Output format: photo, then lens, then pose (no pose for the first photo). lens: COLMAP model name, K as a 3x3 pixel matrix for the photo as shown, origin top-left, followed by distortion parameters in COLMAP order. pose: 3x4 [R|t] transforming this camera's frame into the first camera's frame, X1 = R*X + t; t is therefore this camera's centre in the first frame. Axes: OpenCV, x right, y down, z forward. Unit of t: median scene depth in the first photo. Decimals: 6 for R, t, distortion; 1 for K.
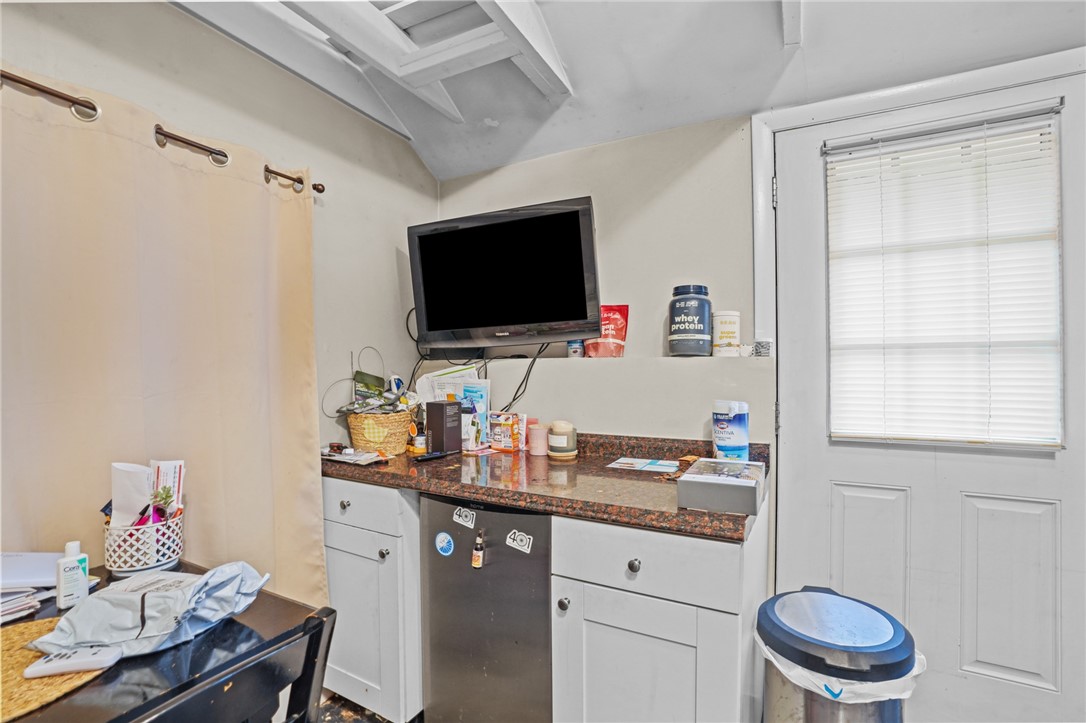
lens RADIAL K [[501.2, 0, 545.1], [0, 501.2, 365.2], [0, 0, 1]] dist [-0.067279, 0.024680]
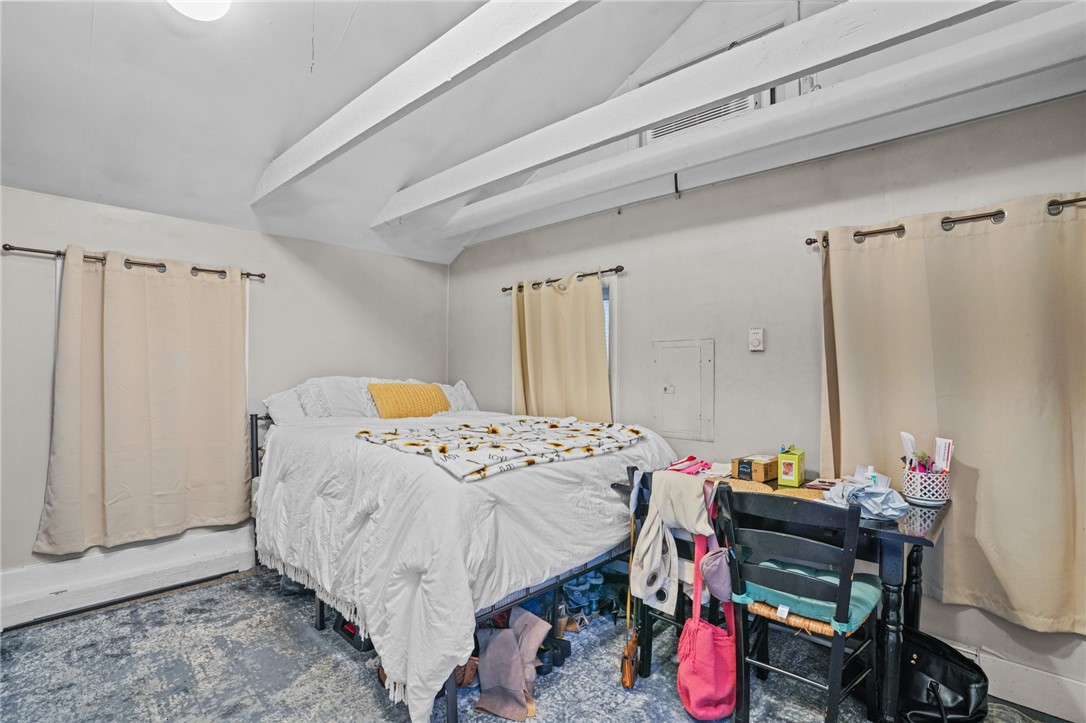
lens RADIAL K [[501.2, 0, 545.1], [0, 501.2, 365.2], [0, 0, 1]] dist [-0.067279, 0.024680]
pose [[-0.267761, -0.010971, -0.963423, 0.723713], [-0.002580, 0.999940, -0.010670, -0.009996], [0.963482, -0.000371, -0.267773, 0.138296]]
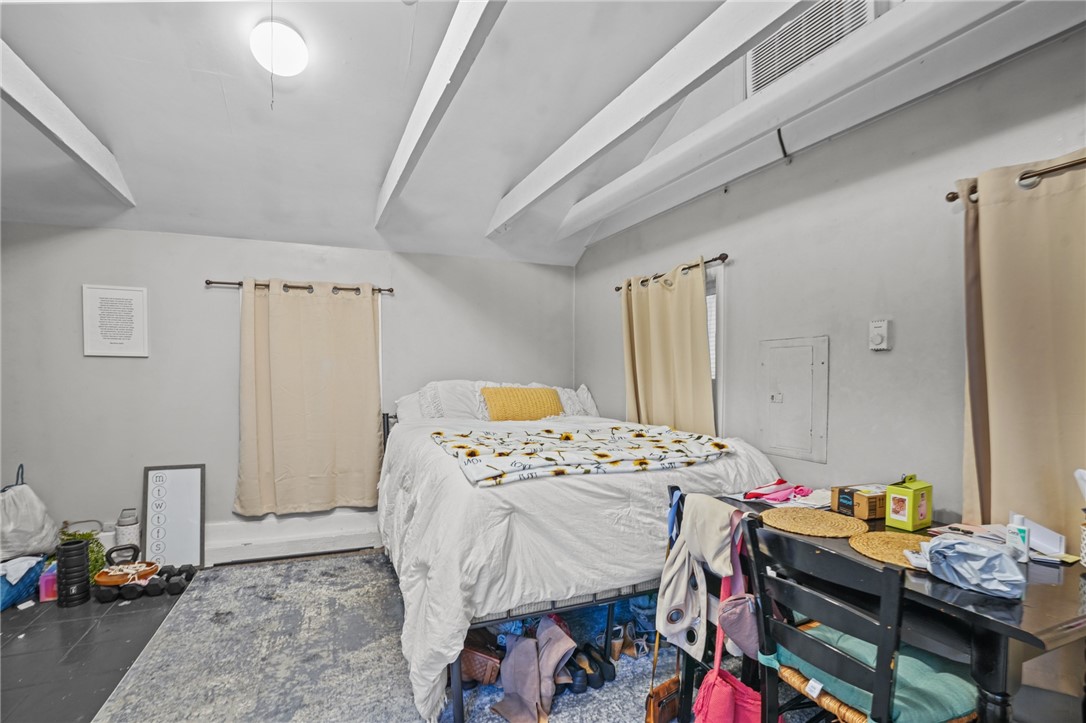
lens RADIAL K [[510.3, 0, 540.9], [0, 510.3, 391.7], [0, 0, 1]] dist [-0.072185, 0.028721]
pose [[-0.628629, 0.028109, -0.777197, 0.515498], [-0.001301, 0.999307, 0.037194, -0.015841], [0.777704, 0.024392, -0.628157, 0.449616]]
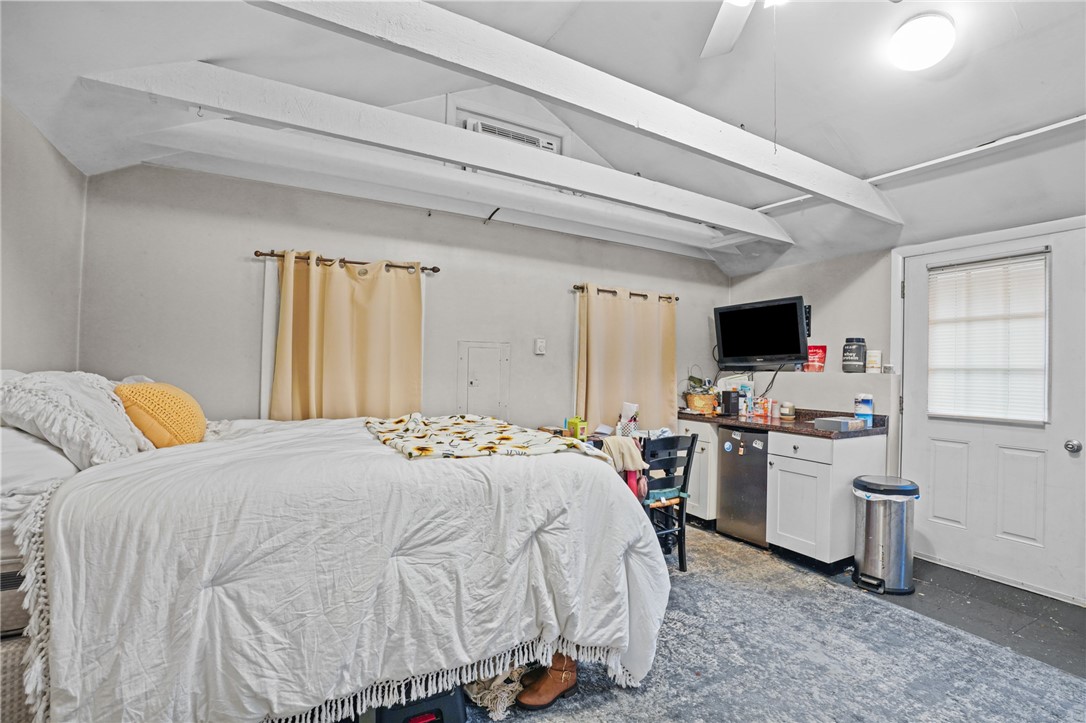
lens RADIAL K [[501.2, 0, 545.1], [0, 501.2, 365.2], [0, 0, 1]] dist [-0.067279, 0.024680]
pose [[0.836999, 0.012074, -0.547071, 0.327655], [-0.018061, 0.999821, -0.005567, -0.013008], [0.546906, 0.014540, 0.837068, -1.353967]]
